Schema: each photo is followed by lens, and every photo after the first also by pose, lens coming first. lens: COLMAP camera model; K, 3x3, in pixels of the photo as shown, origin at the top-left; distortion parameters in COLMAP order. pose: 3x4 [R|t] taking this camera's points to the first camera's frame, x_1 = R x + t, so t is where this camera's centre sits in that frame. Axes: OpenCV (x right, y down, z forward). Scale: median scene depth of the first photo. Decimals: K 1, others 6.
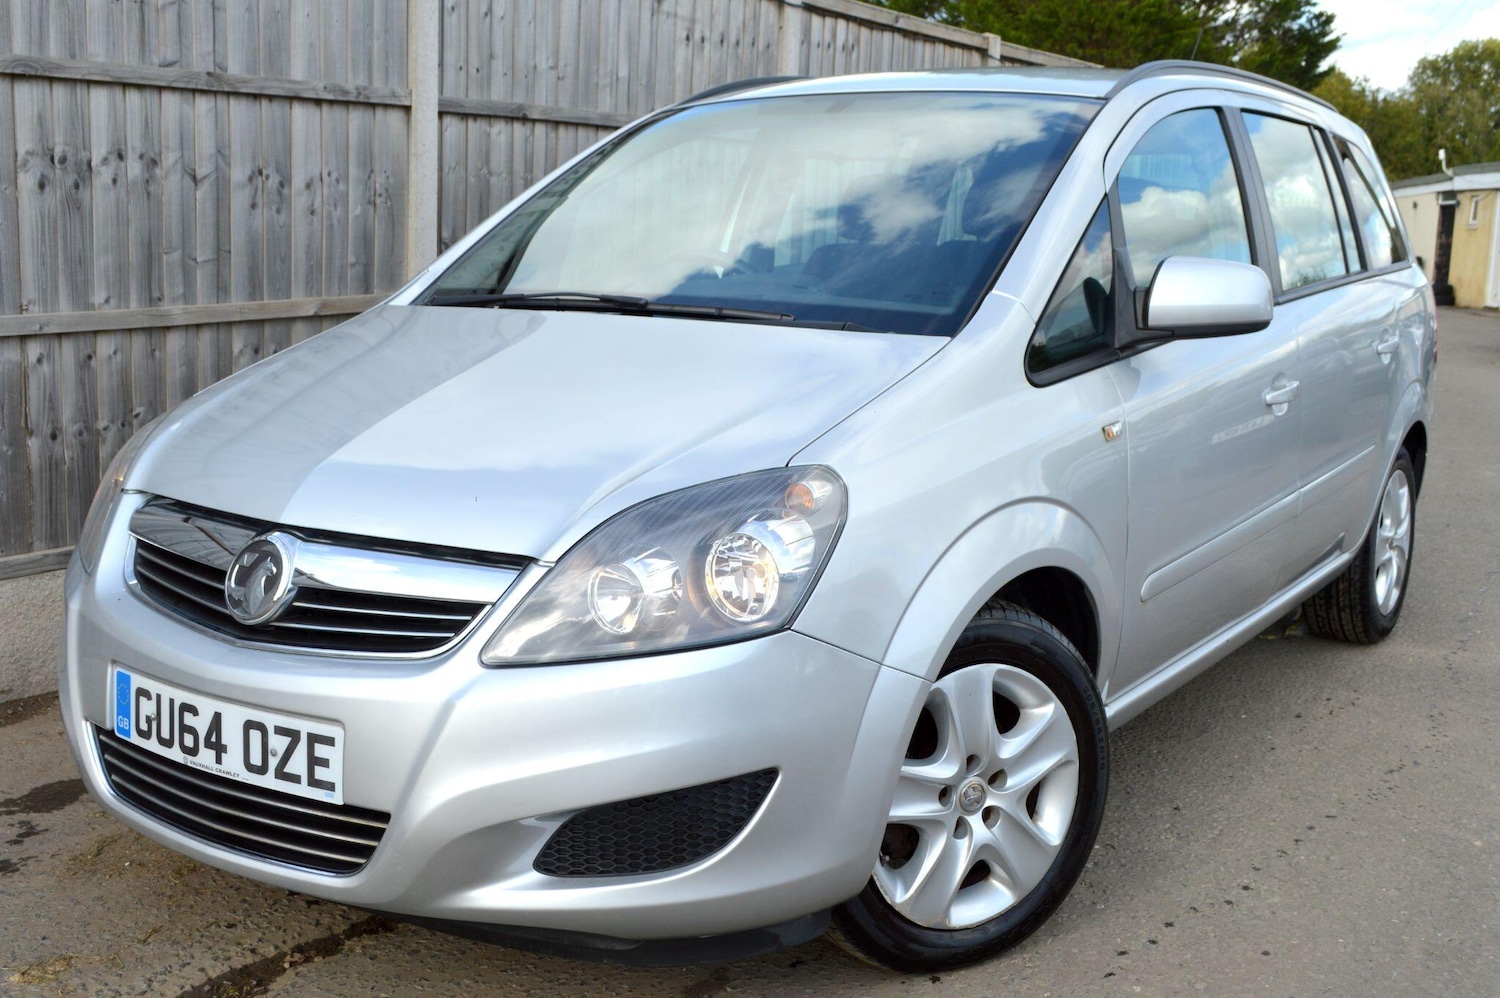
lens RADIAL K [[1621.8, 0, 744.7], [0, 1621.8, 493.7], [0, 0, 1]] dist [-0.008925, -0.003437]
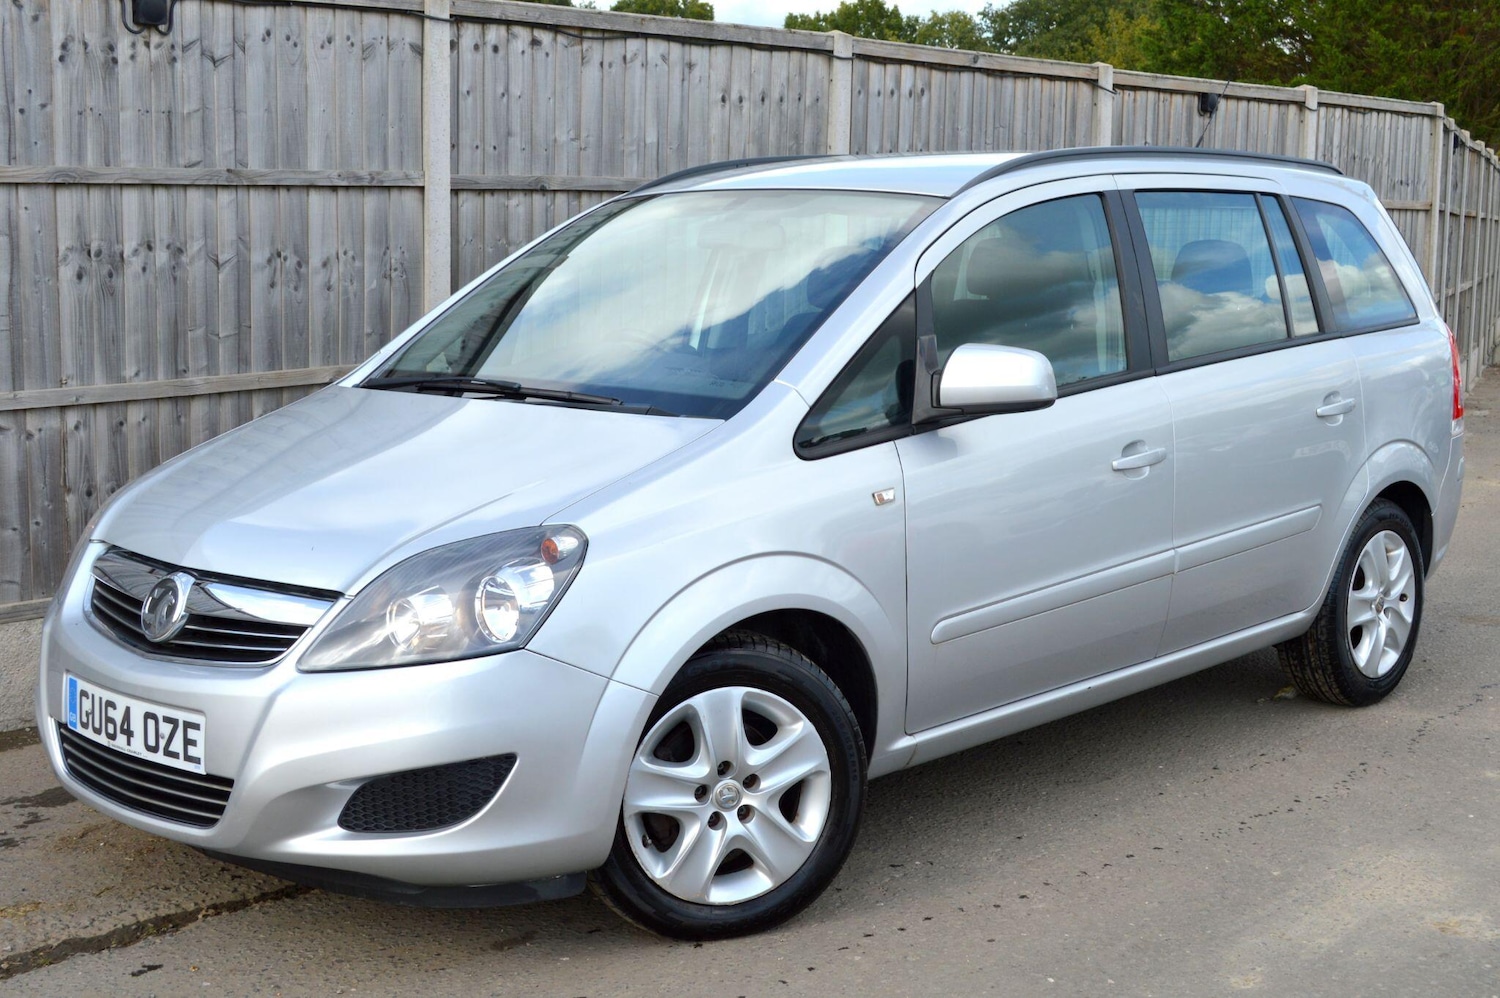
lens RADIAL K [[1986.6, 0, 750.0], [0, 1986.6, 499.0], [0, 0, 1]] dist [-0.006583, -0.025987]
pose [[0.988319, 0.004934, -0.152319, 0.244485], [-0.009033, 0.999615, -0.026230, 0.001251], [0.152131, 0.027300, 0.987983, -0.308940]]
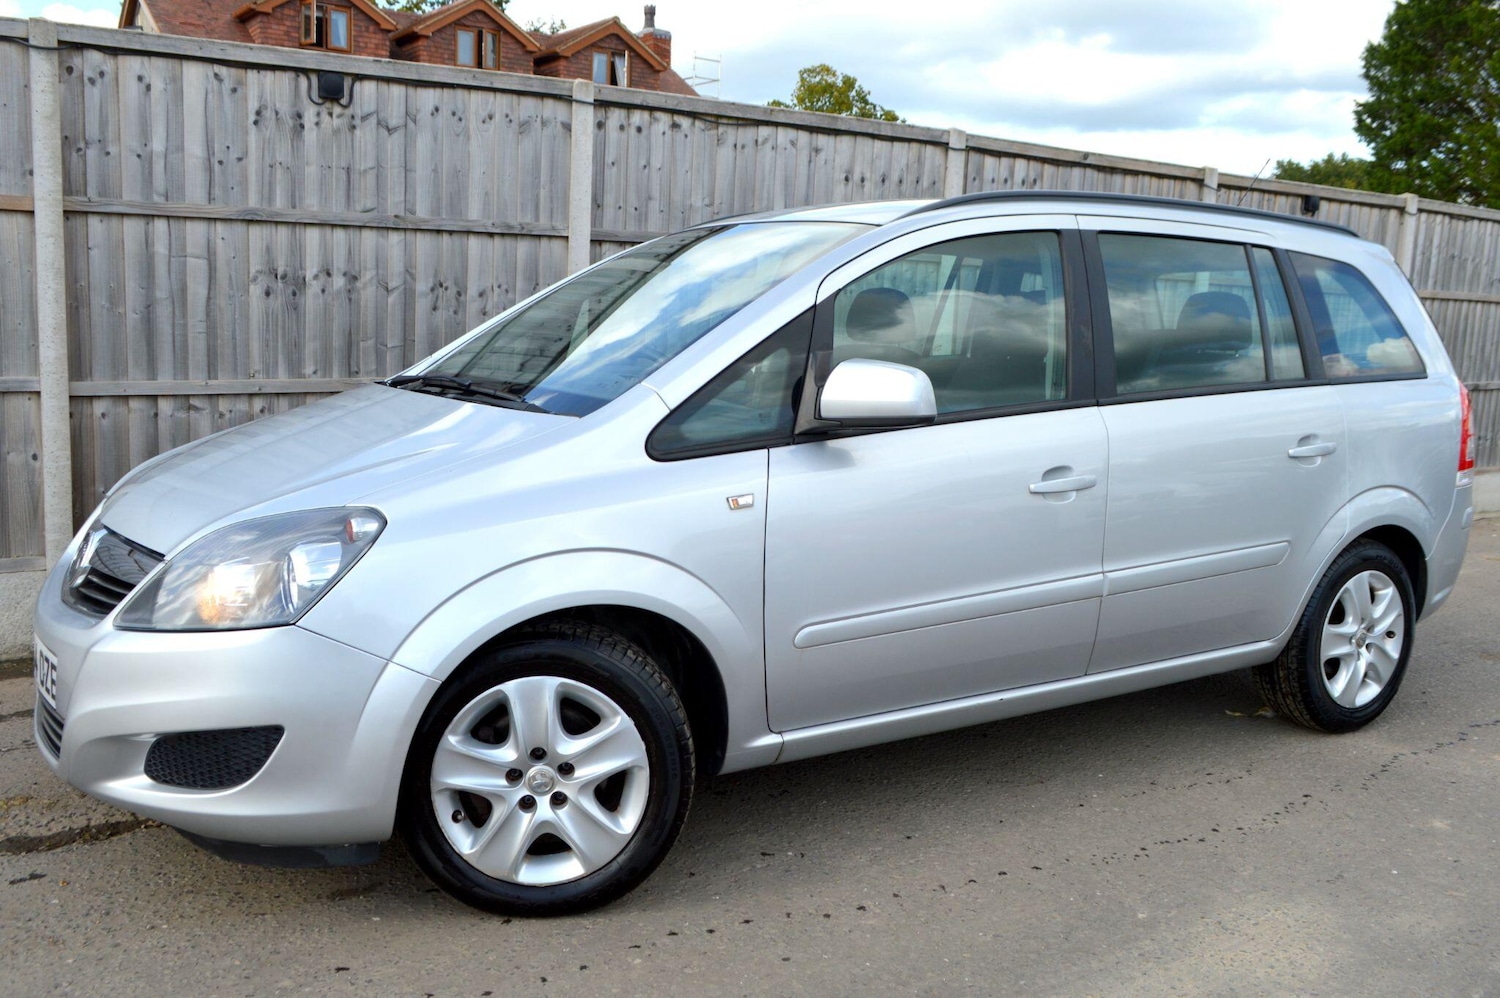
lens RADIAL K [[1302.7, 0, 728.9], [0, 1302.7, 489.4], [0, 0, 1]] dist [-0.004542, -0.001172]
pose [[0.916616, 0.064646, -0.394508, 0.418977], [-0.079611, 0.996591, -0.021665, -0.018335], [0.391762, 0.051266, 0.918637, 0.073950]]
